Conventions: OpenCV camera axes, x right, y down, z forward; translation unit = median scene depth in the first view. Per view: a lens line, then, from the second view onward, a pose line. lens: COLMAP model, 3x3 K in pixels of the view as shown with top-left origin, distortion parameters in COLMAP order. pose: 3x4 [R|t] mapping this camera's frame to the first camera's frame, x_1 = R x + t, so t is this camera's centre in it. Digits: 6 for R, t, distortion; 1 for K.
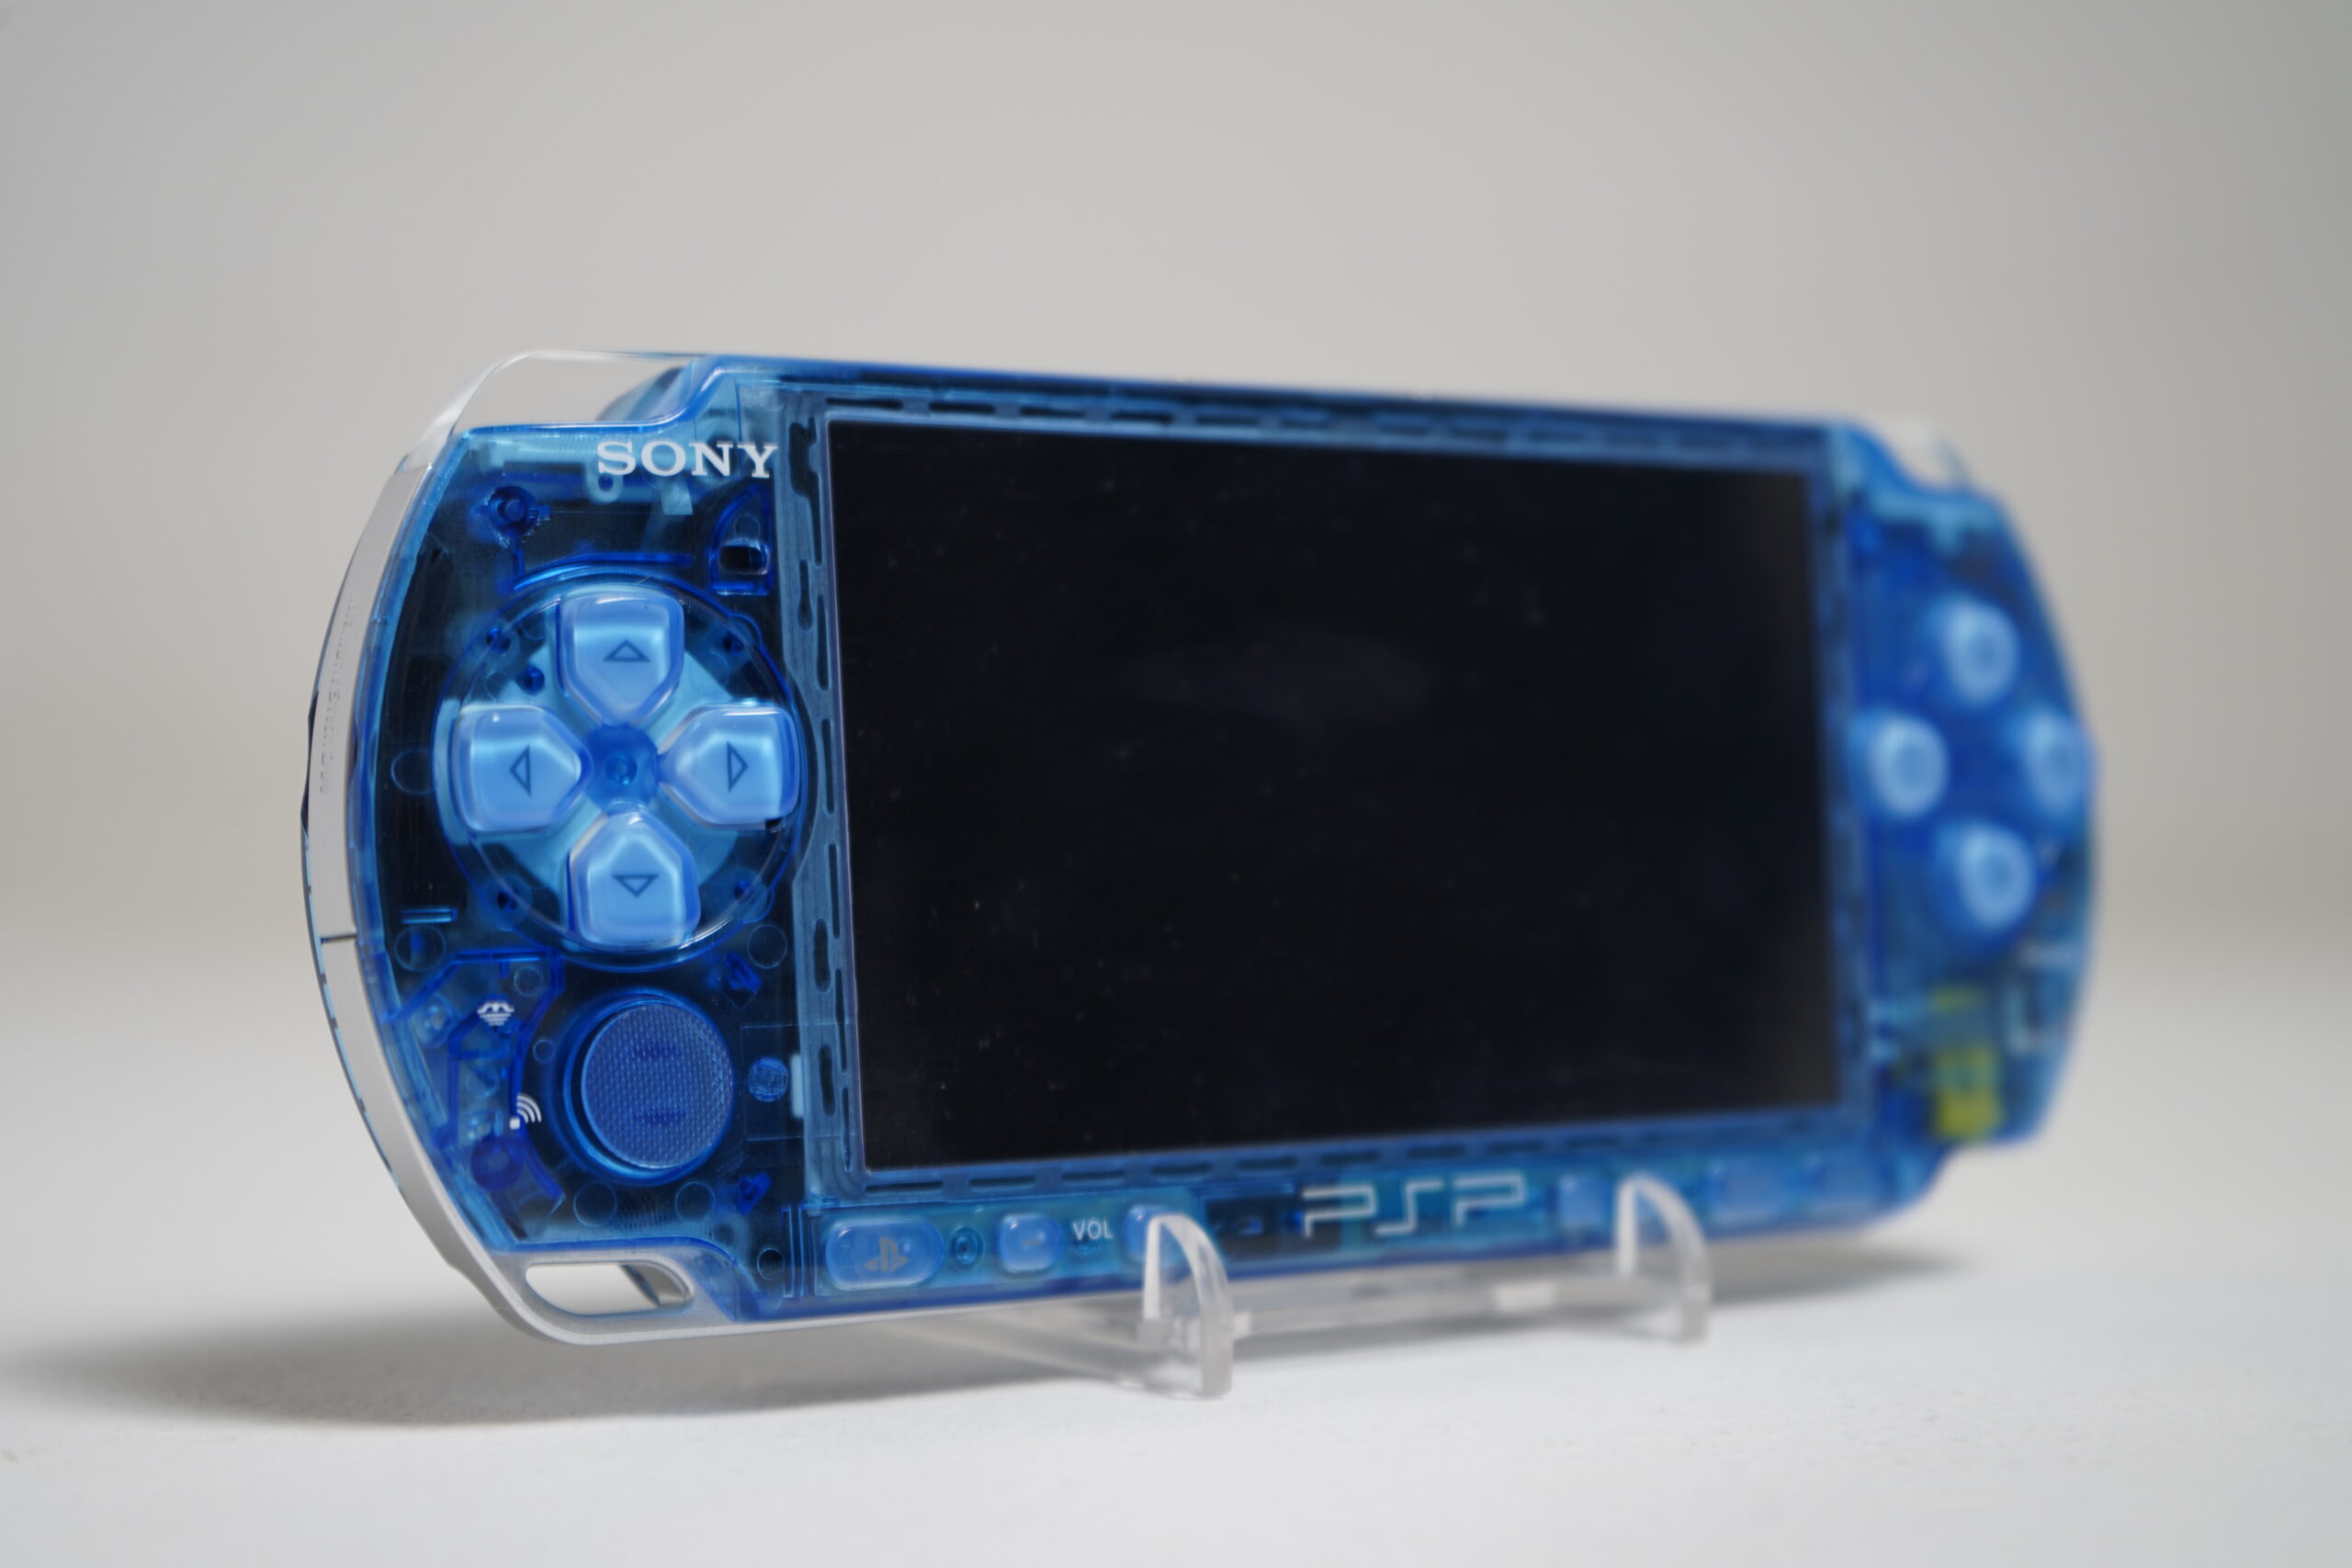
lens RADIAL K [[3976.4, 0, 1176.0], [0, 3976.4, 784.0], [0, 0, 1]] dist [0.012866, 0.025941]
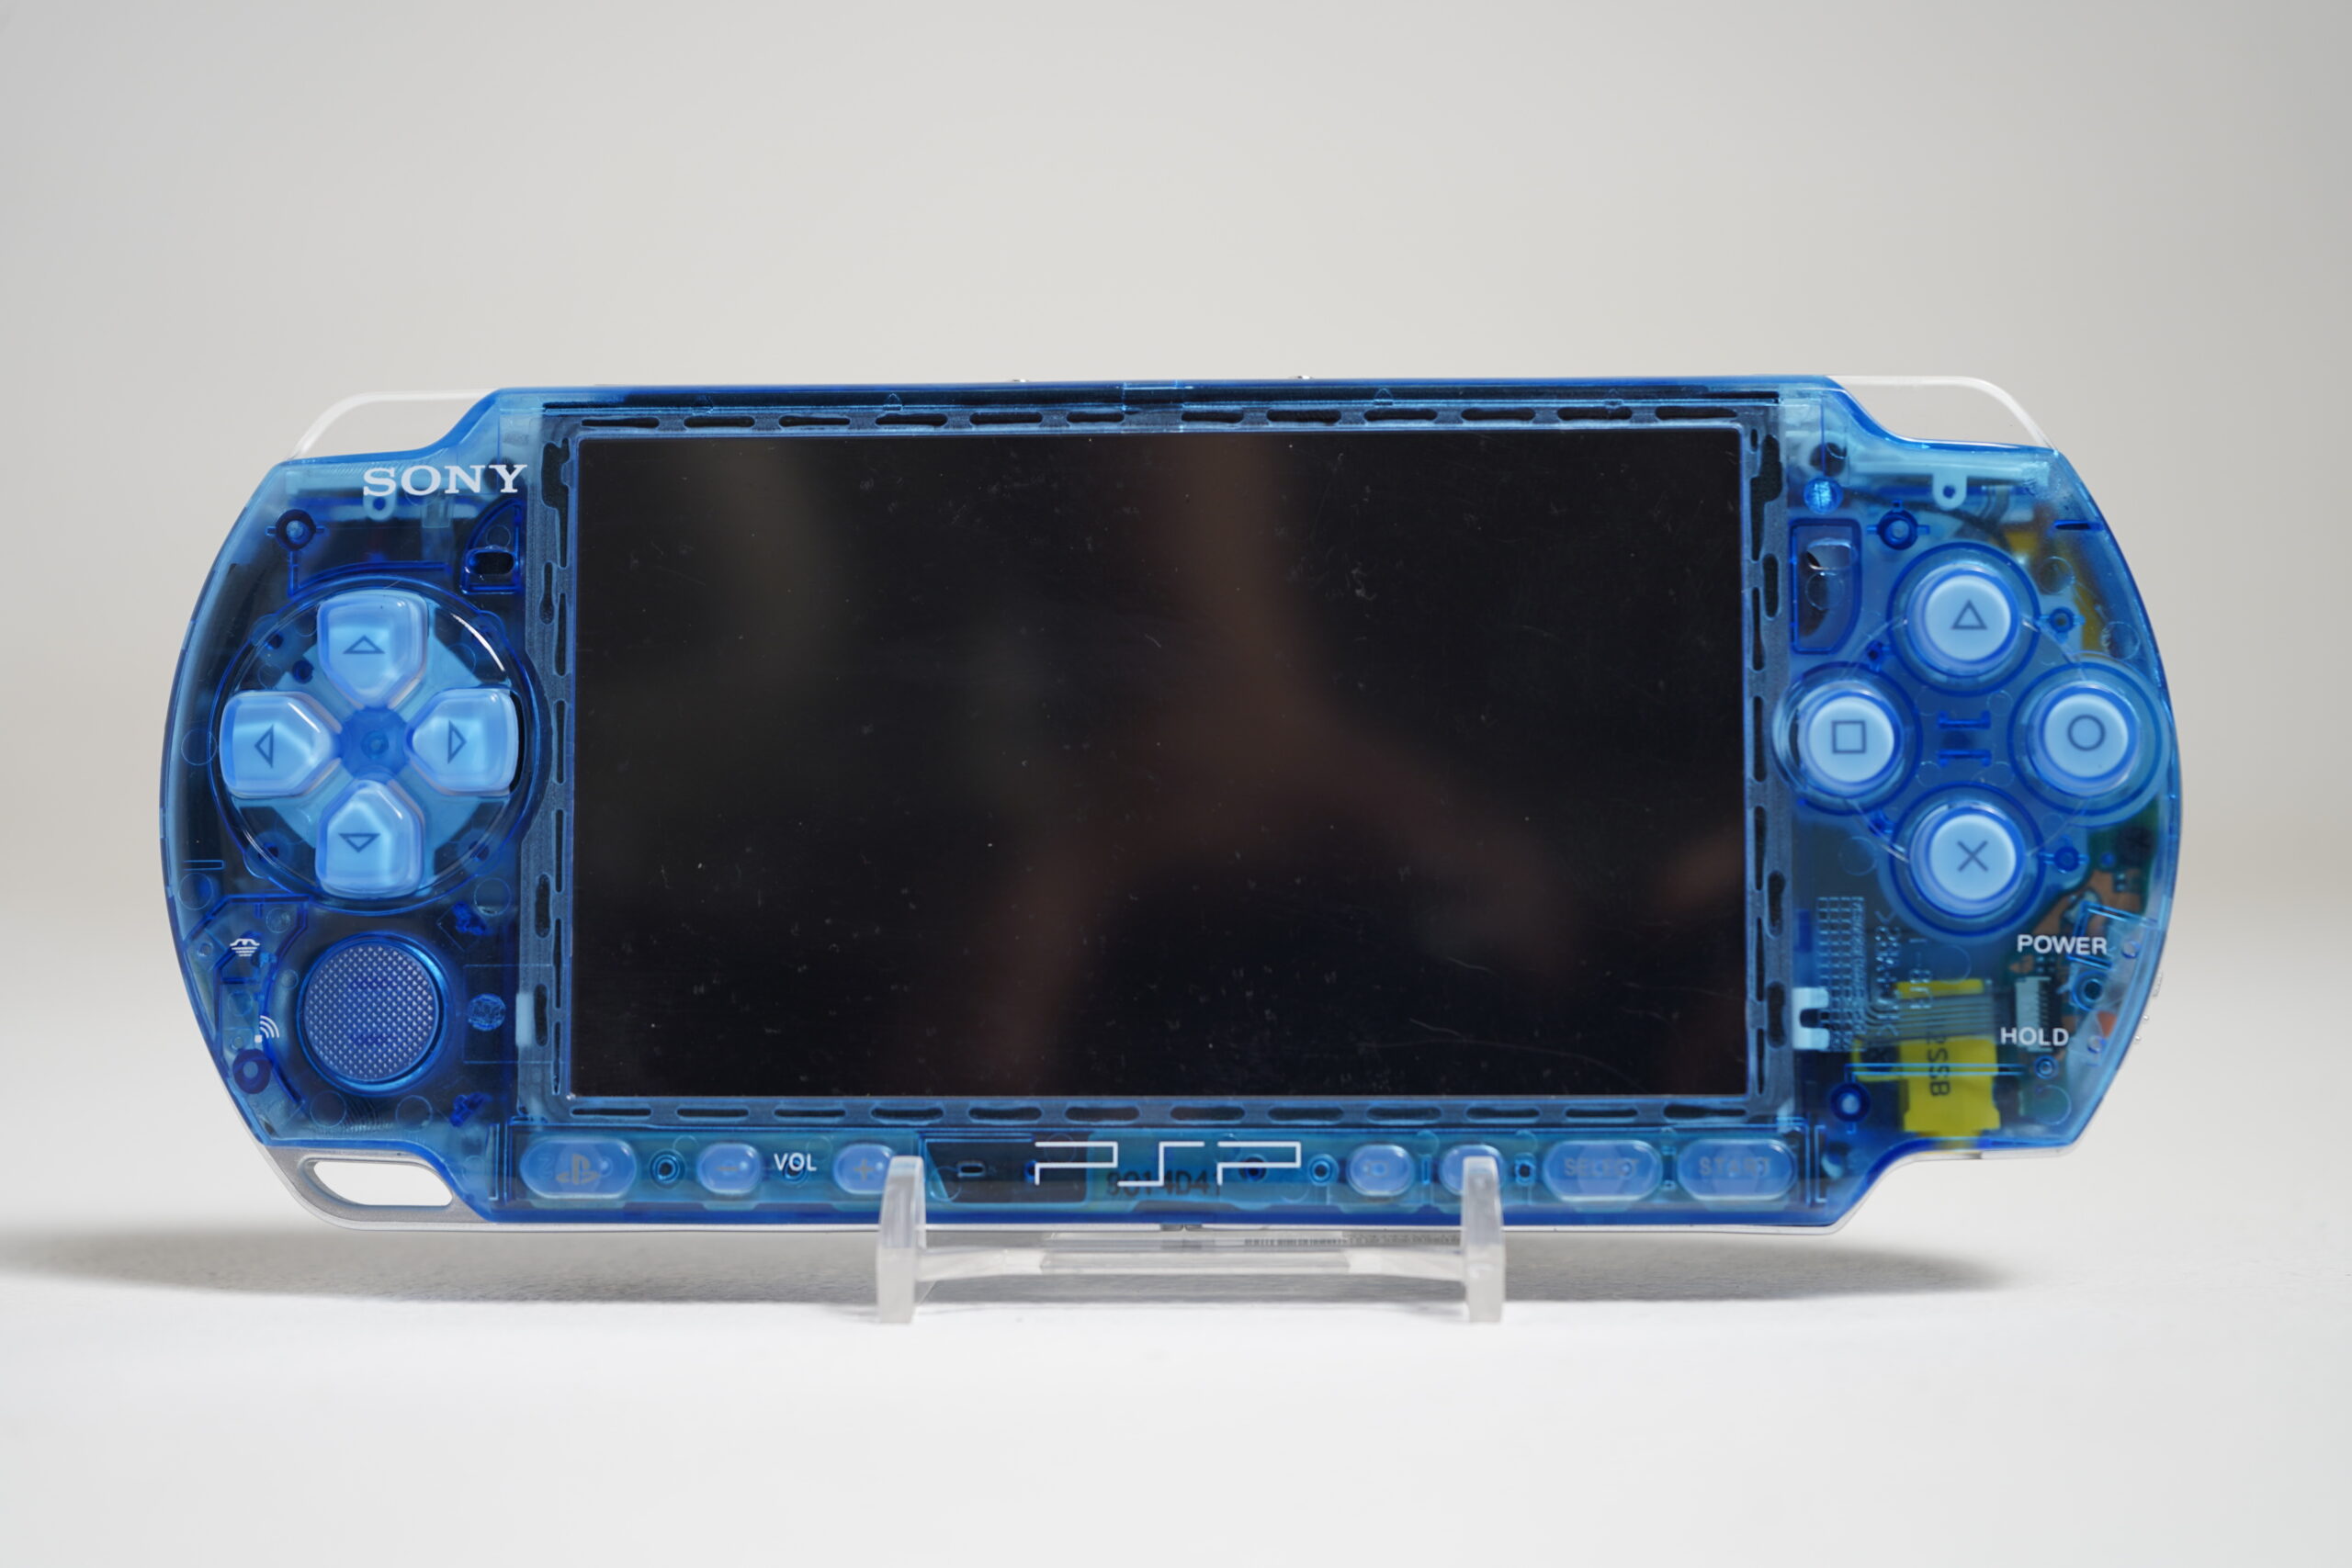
lens RADIAL K [[3976.4, 0, 1176.0], [0, 3976.4, 784.0], [0, 0, 1]] dist [0.012866, 0.025941]
pose [[0.823280, -0.003402, -0.567625, 0.706907], [-0.000799, 0.999974, -0.007152, 0.015563], [0.567635, 0.006342, 0.823256, 0.156653]]
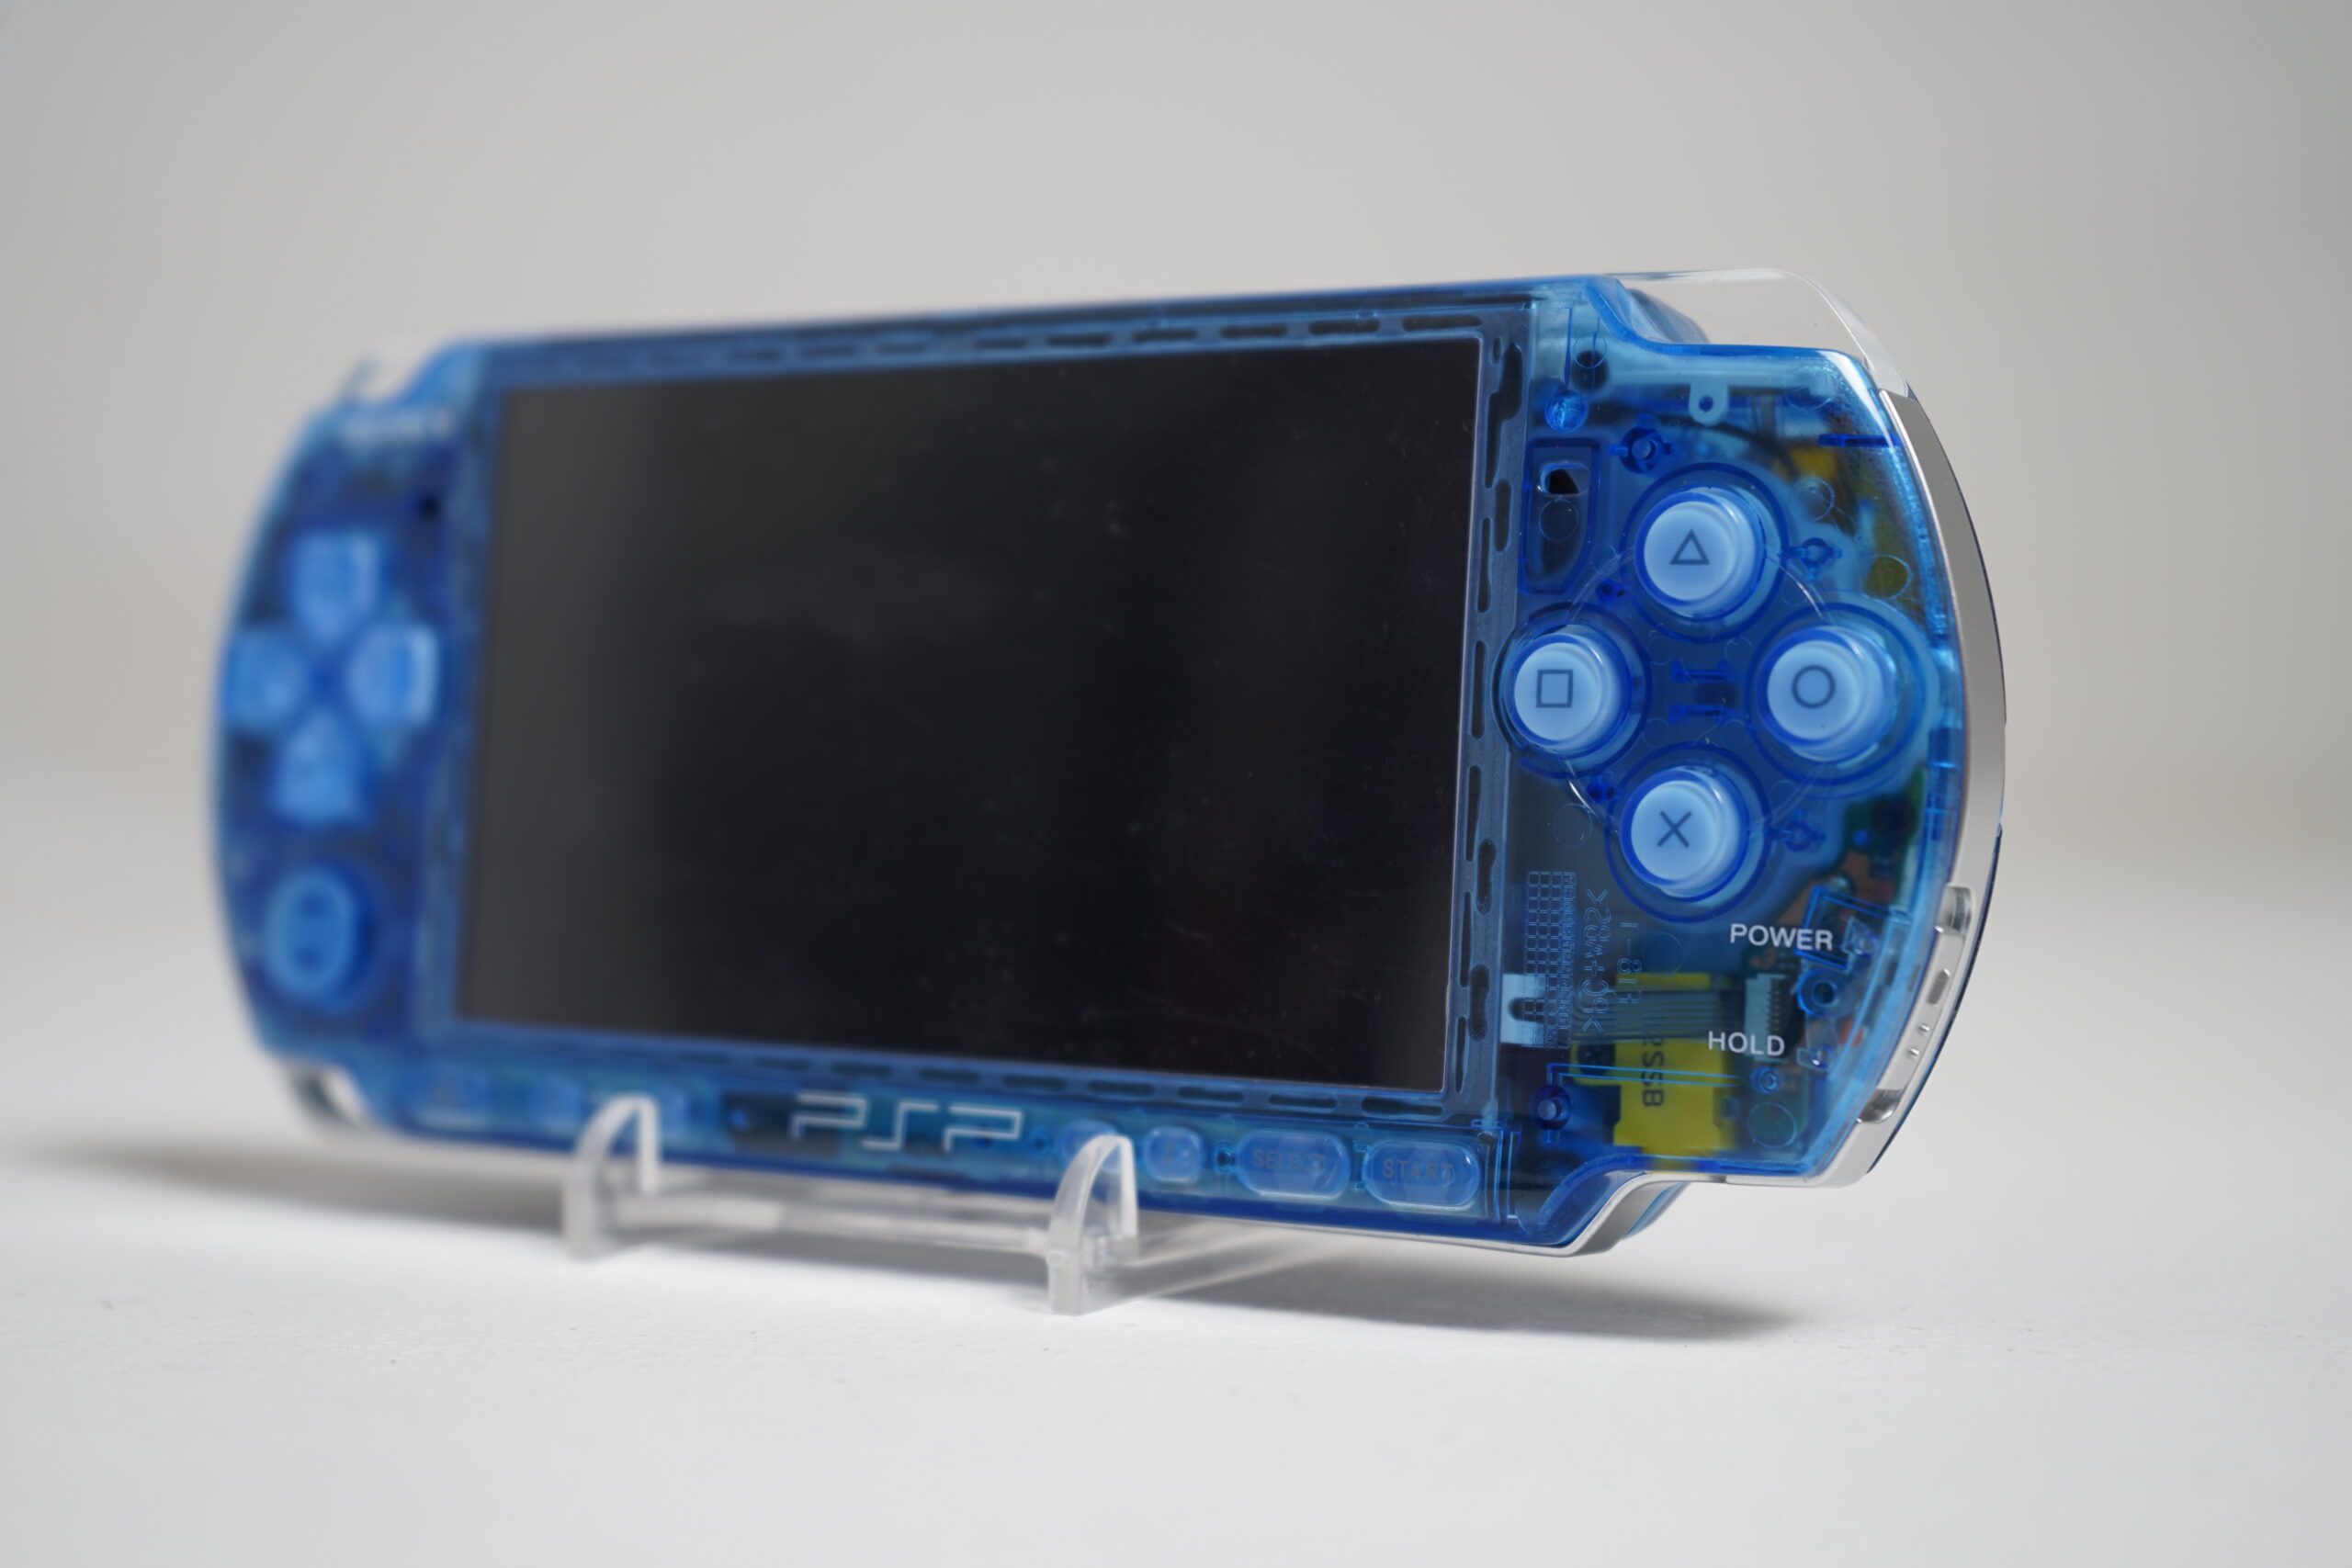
lens RADIAL K [[4115.3, 0, 1175.9], [0, 4115.3, 631.2], [0, 0, 1]] dist [0.009560, 0.016341]
pose [[0.399748, -0.005471, -0.916609, 1.121200], [-0.012110, 0.999863, -0.011249, -0.007667], [0.916545, 0.015597, 0.399628, 0.701457]]
